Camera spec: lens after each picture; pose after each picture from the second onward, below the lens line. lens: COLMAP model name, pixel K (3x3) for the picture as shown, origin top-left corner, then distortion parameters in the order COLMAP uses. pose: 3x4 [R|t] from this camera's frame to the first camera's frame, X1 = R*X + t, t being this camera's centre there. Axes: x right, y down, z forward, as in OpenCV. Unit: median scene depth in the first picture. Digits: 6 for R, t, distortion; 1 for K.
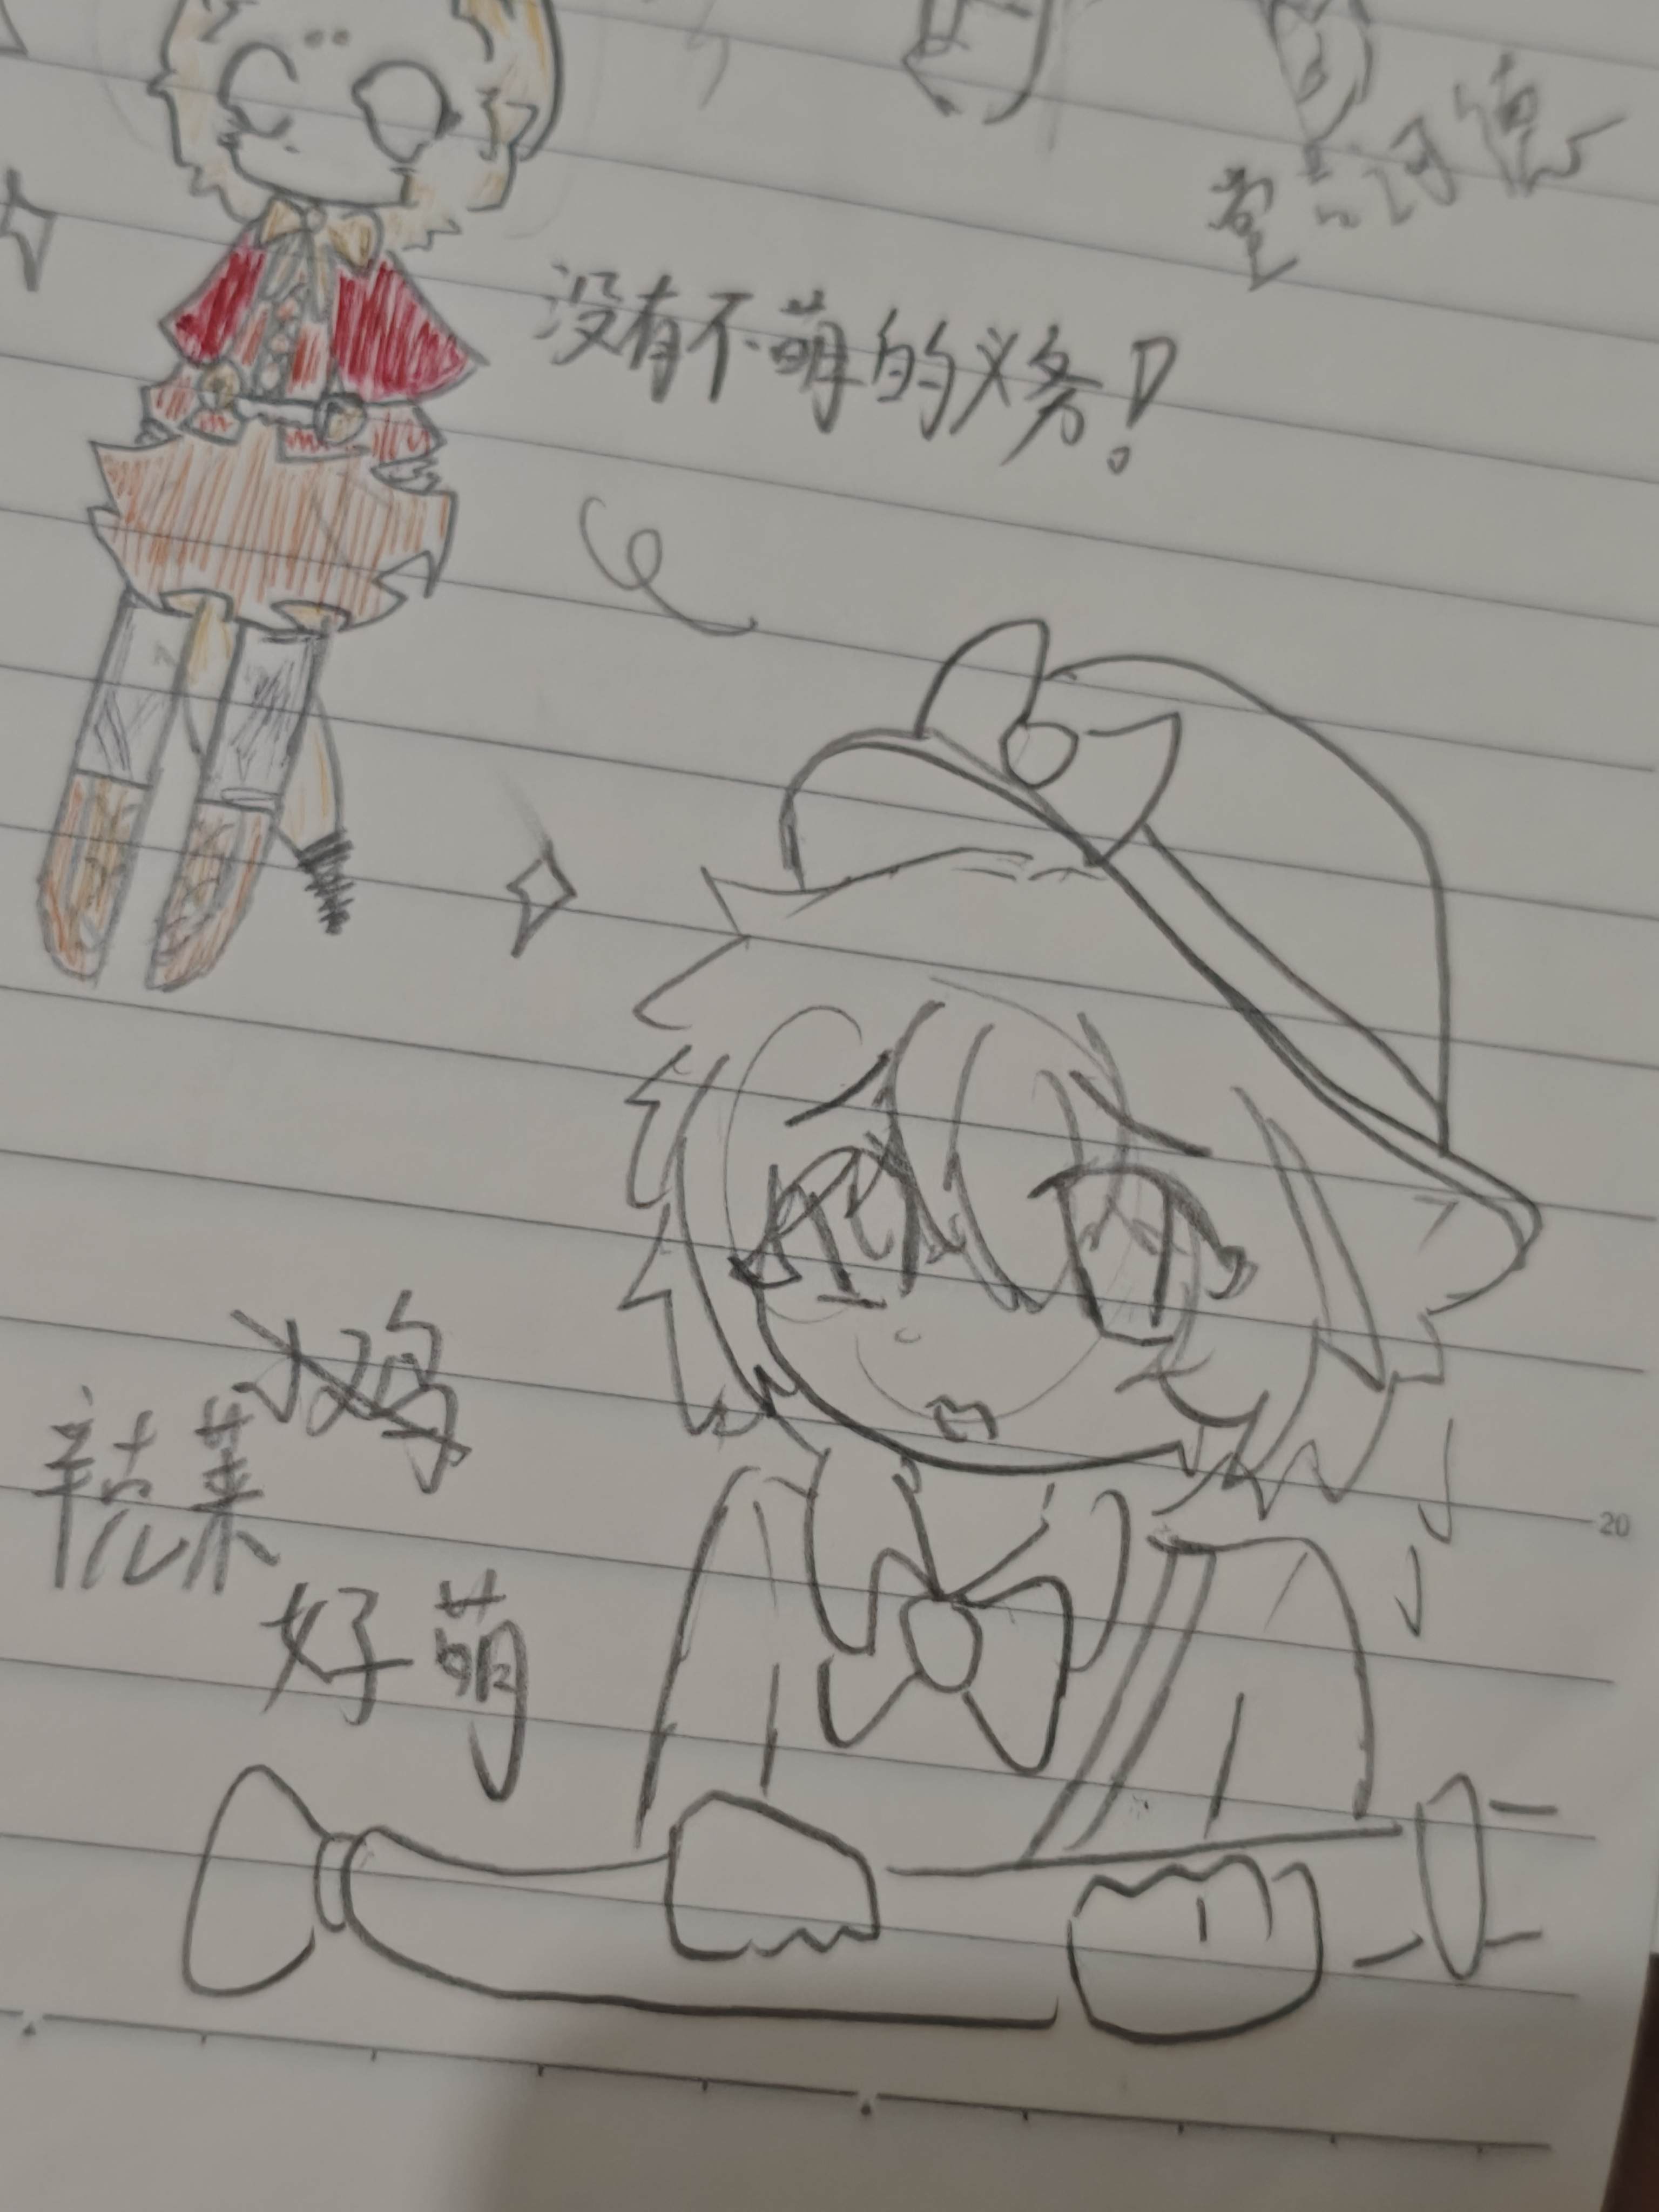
lens RADIAL K [[2647.0, 0, 813.1], [0, 2647.0, 1104.5], [0, 0, 1]] dist [0.001330, 0.000000]
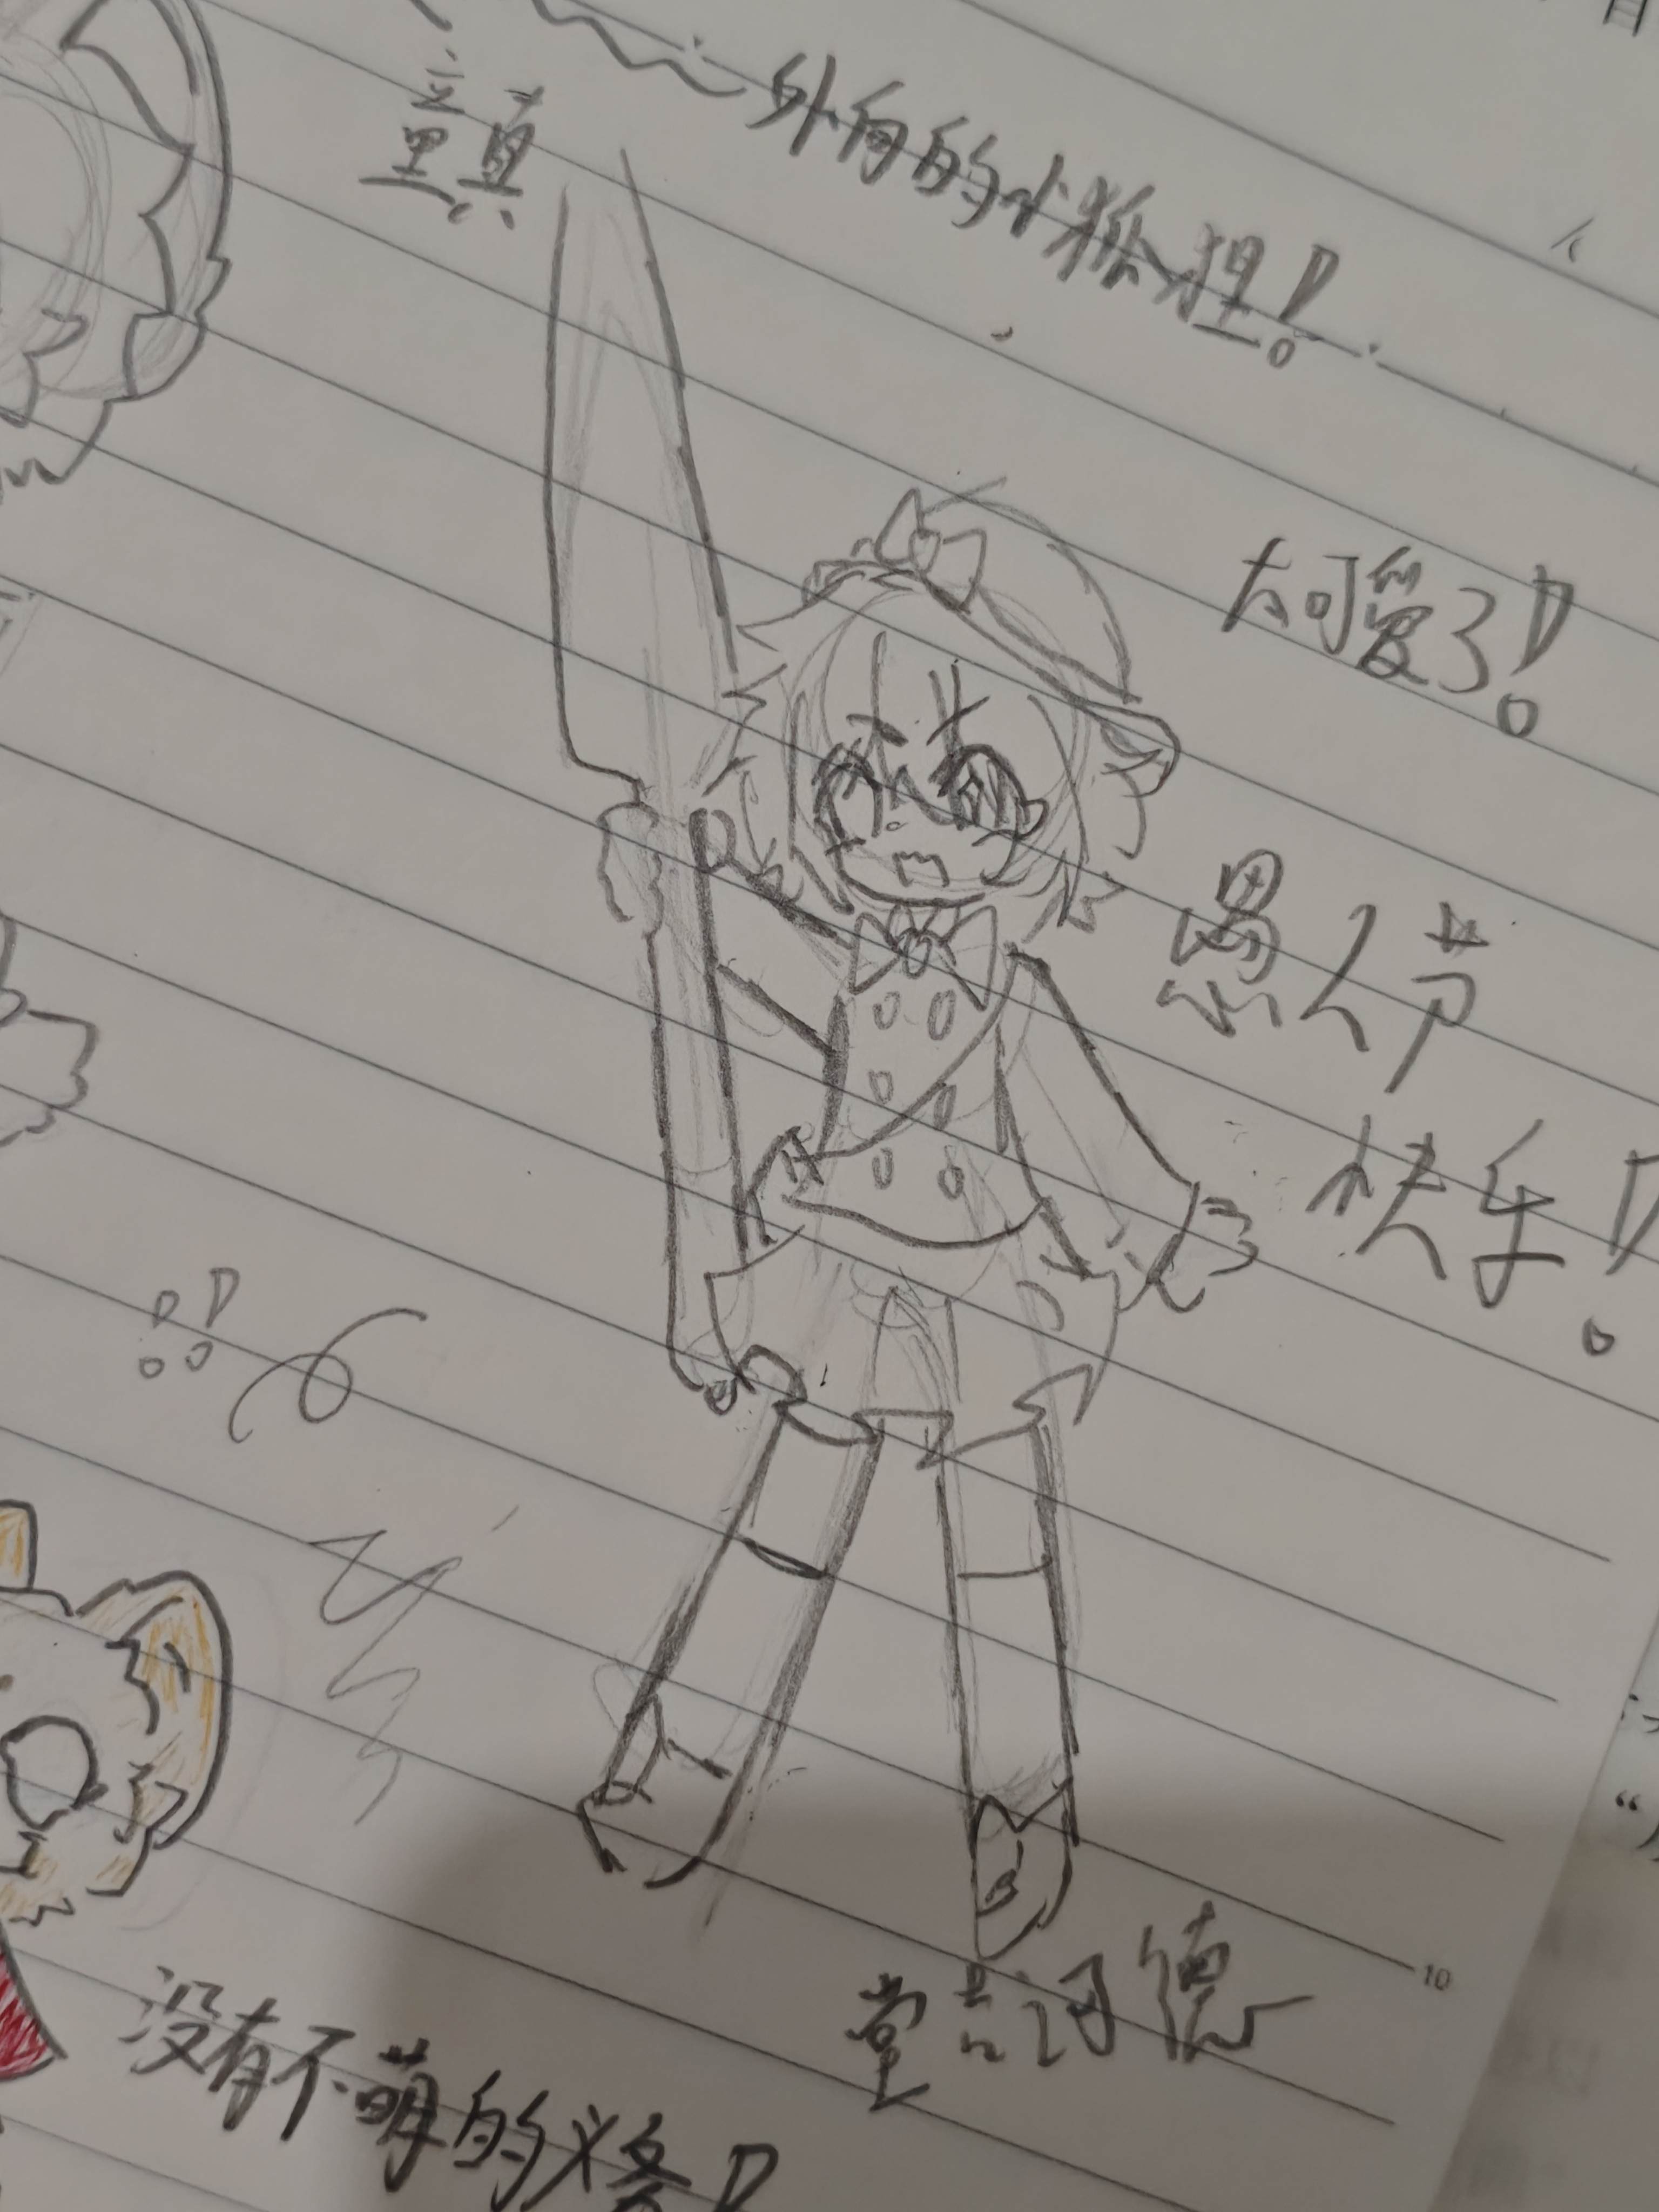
lens RADIAL K [[2647.0, 0, 844.8], [0, 2647.0, 1112.0], [0, 0, 1]] dist [0.001330, 0.000000]
pose [[0.967343, 0.252899, -0.017011, 0.082000], [-0.250683, 0.964476, 0.083335, -0.757216], [0.037482, -0.076349, 0.996376, 0.063508]]
